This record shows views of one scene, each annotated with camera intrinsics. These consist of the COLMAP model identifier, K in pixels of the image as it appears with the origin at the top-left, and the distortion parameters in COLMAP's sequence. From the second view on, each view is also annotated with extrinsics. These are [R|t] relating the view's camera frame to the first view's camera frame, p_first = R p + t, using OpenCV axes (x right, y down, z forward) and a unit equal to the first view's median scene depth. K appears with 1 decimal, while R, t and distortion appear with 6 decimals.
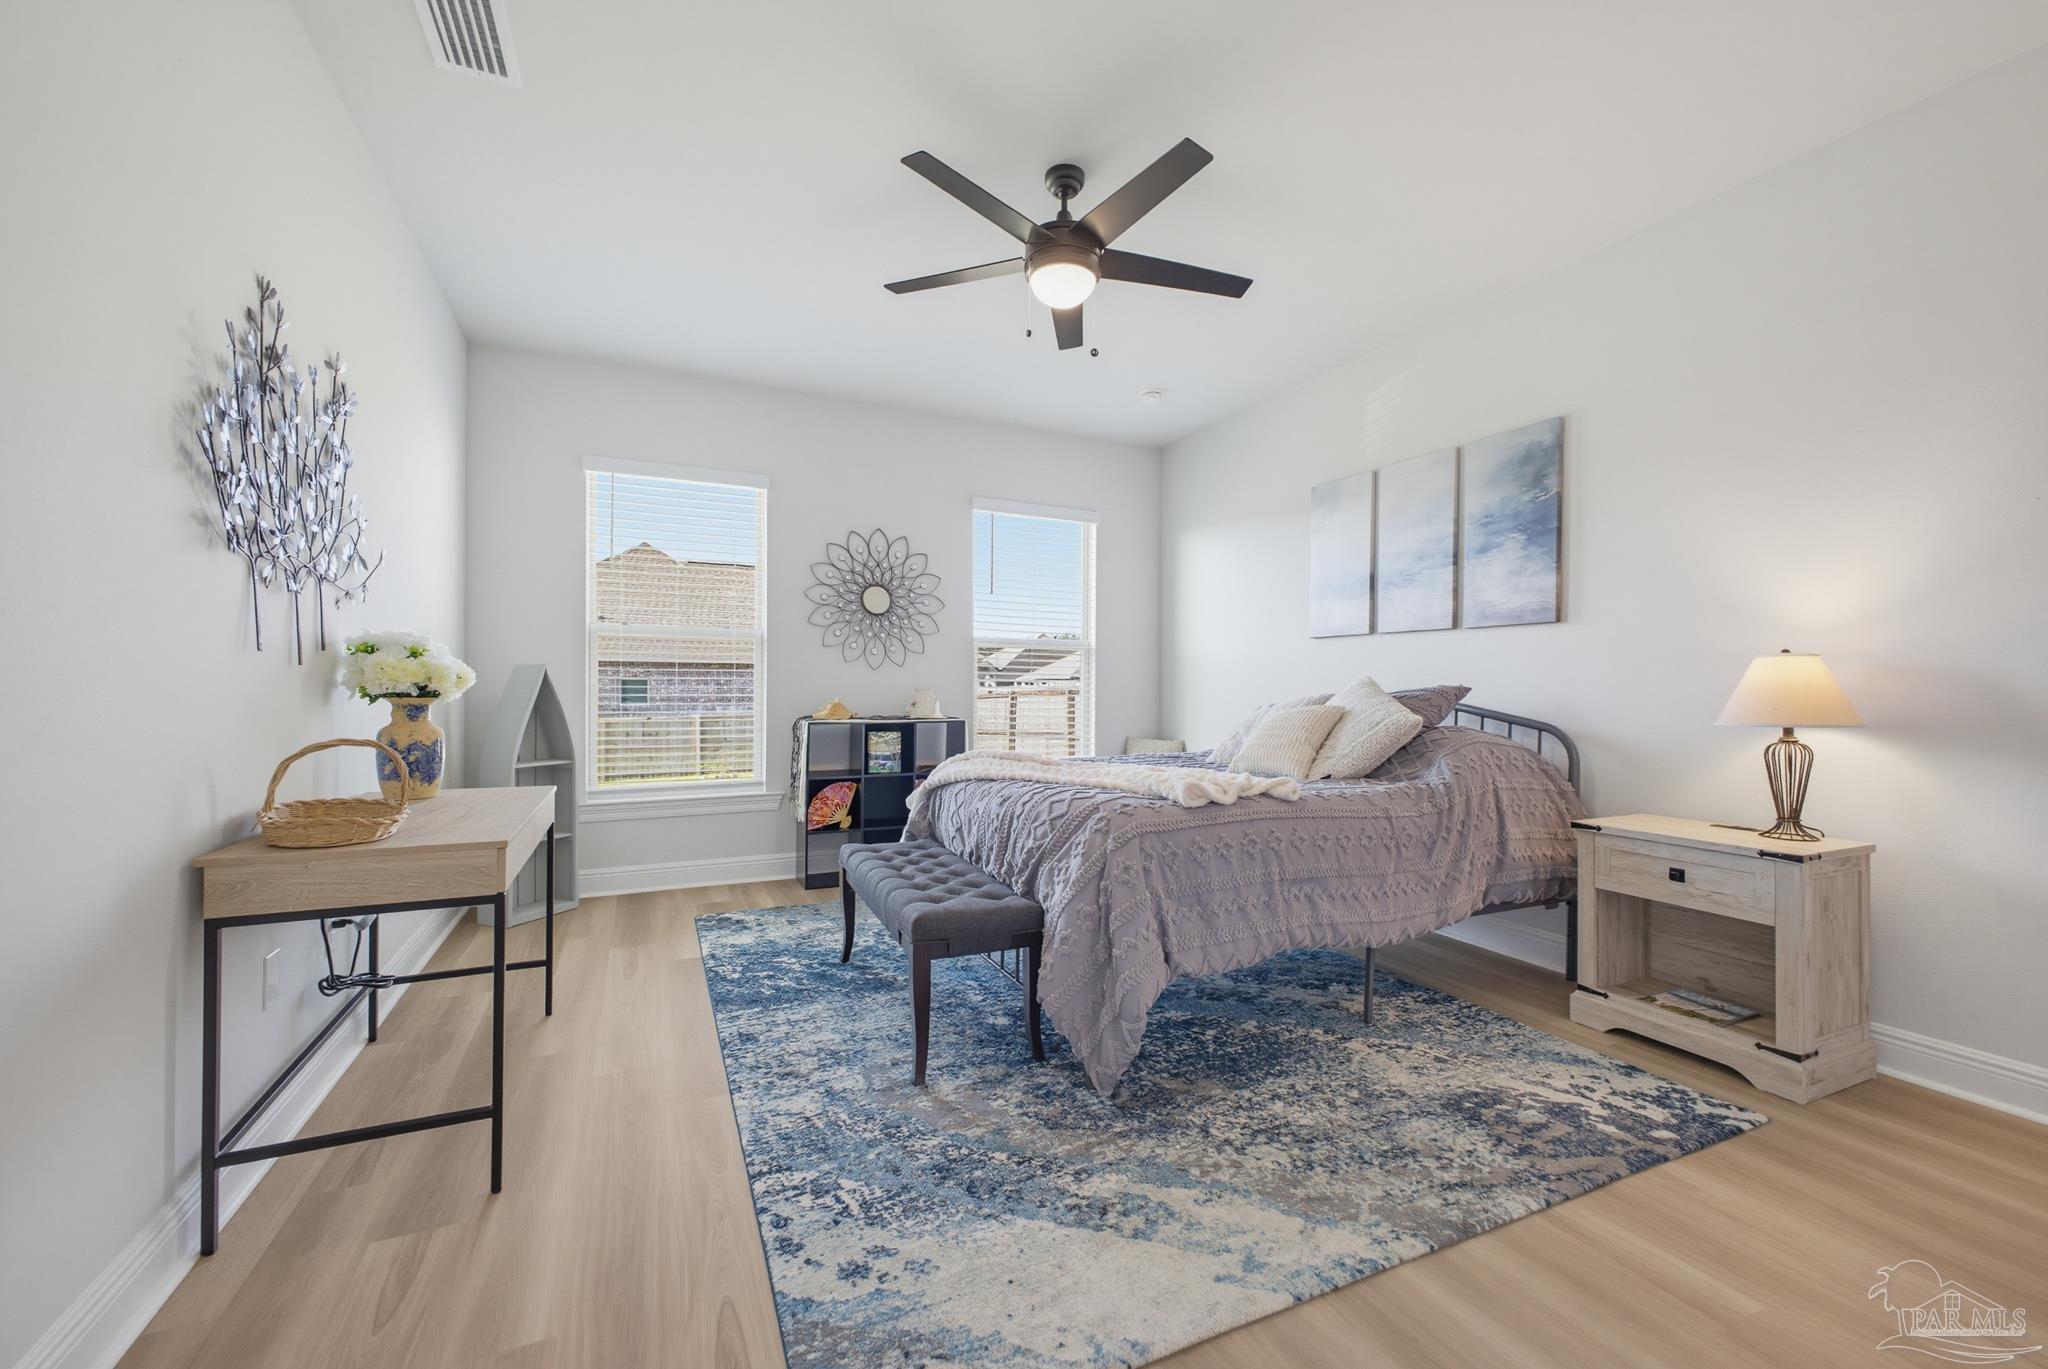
lens RADIAL K [[818.3, 0, 1024.0], [0, 818.3, 687.5], [0, 0, 1]] dist [0.008896, -0.002175]
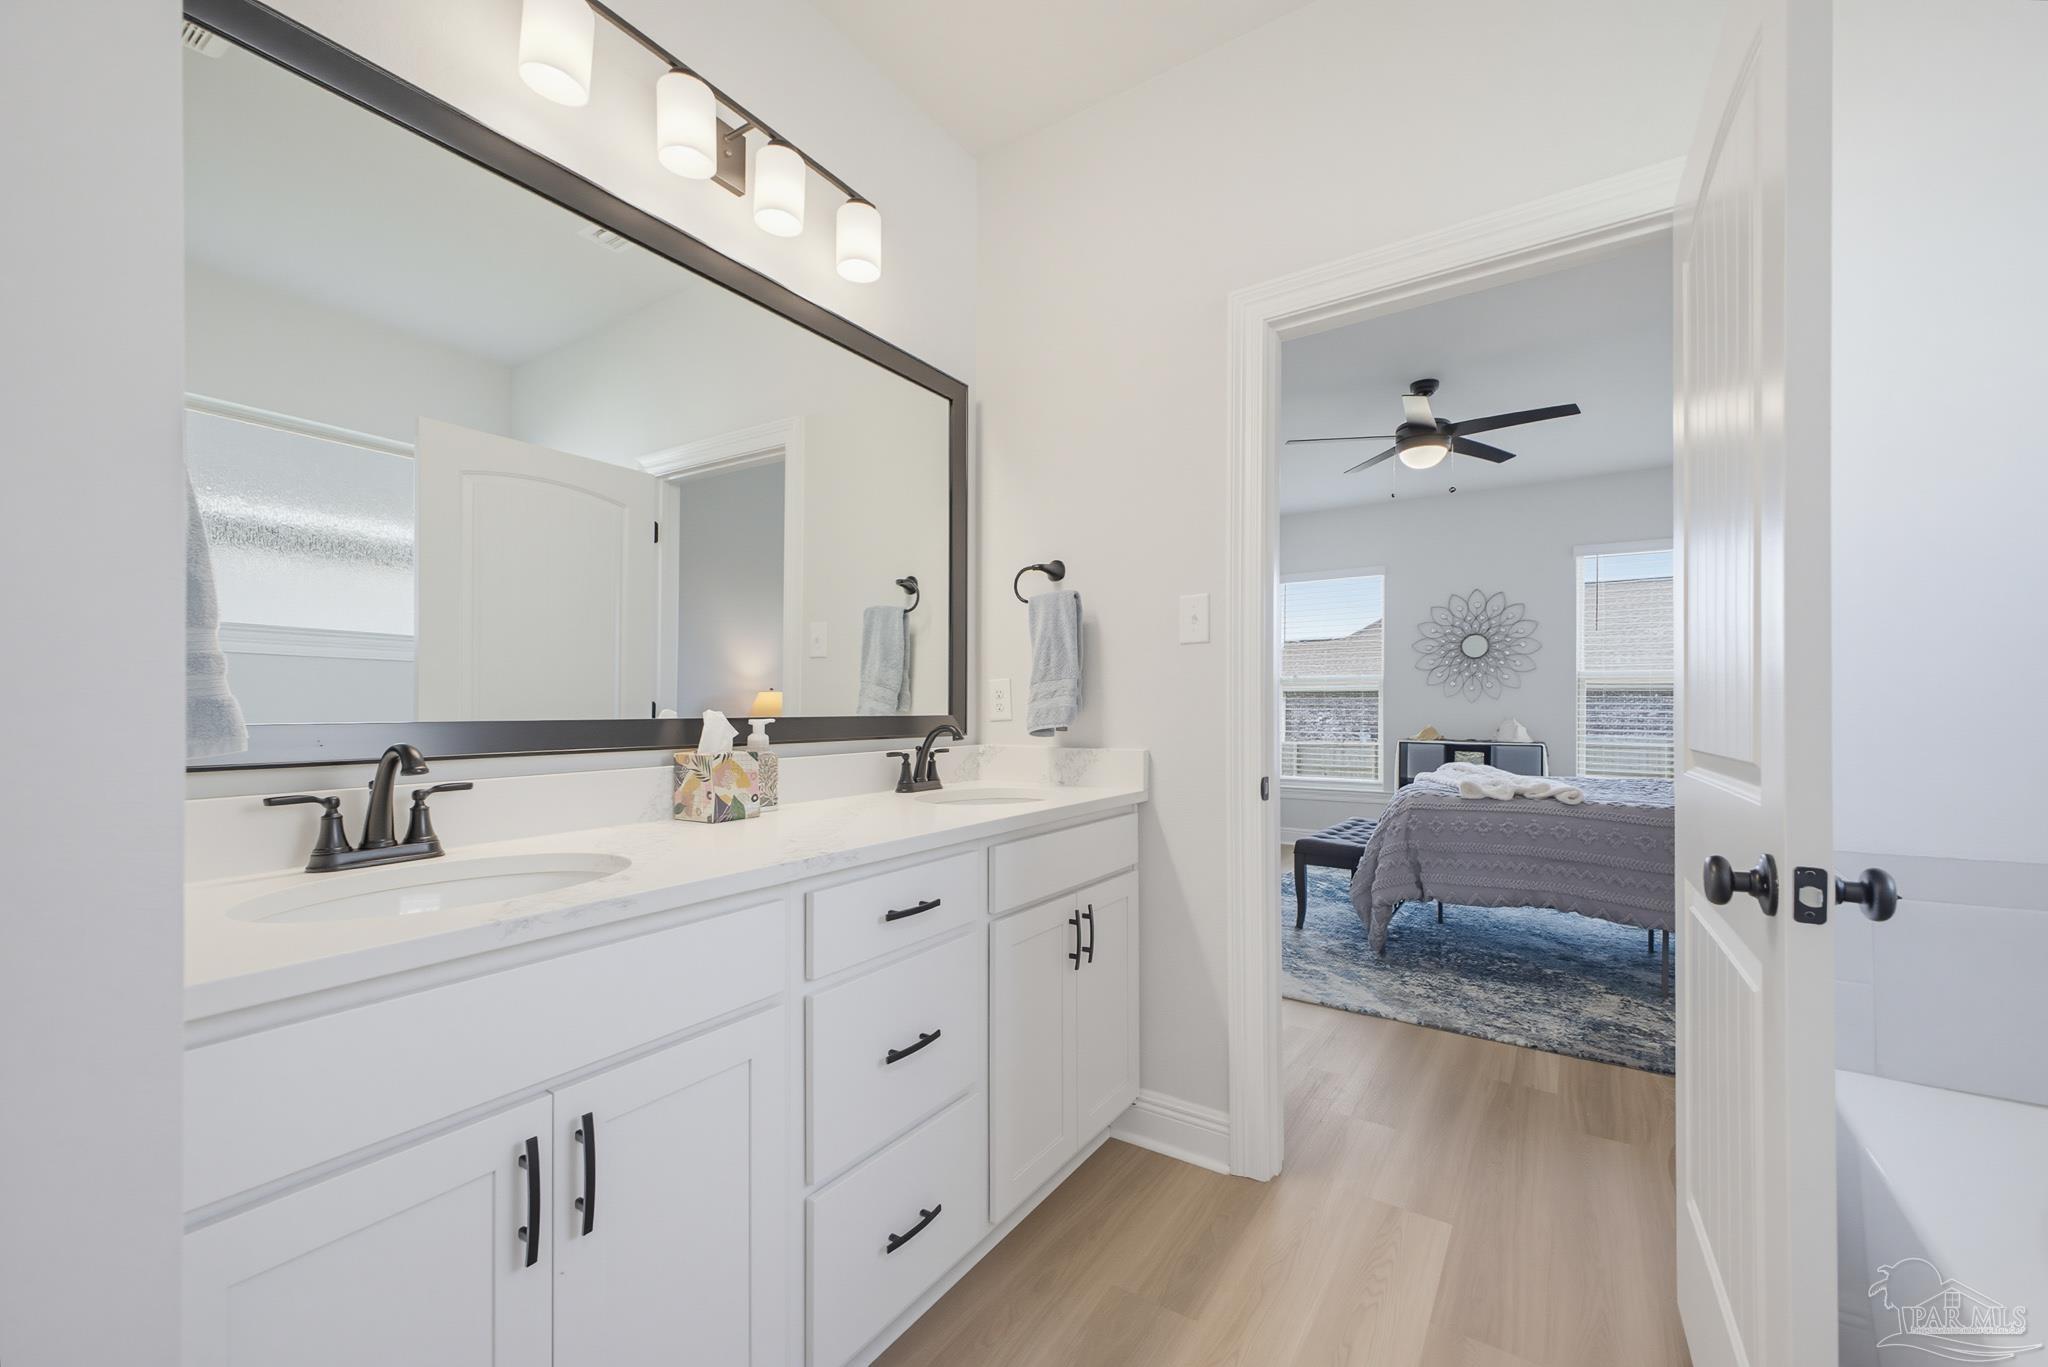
lens RADIAL K [[818.3, 0, 1029.1], [0, 818.3, 701.0], [0, 0, 1]] dist [0.008896, -0.002175]
pose [[0.522777, -0.012652, -0.852375, 1.045942], [0.000007, 0.999890, -0.014837, -0.009773], [0.852469, 0.007751, 0.522720, -0.464427]]
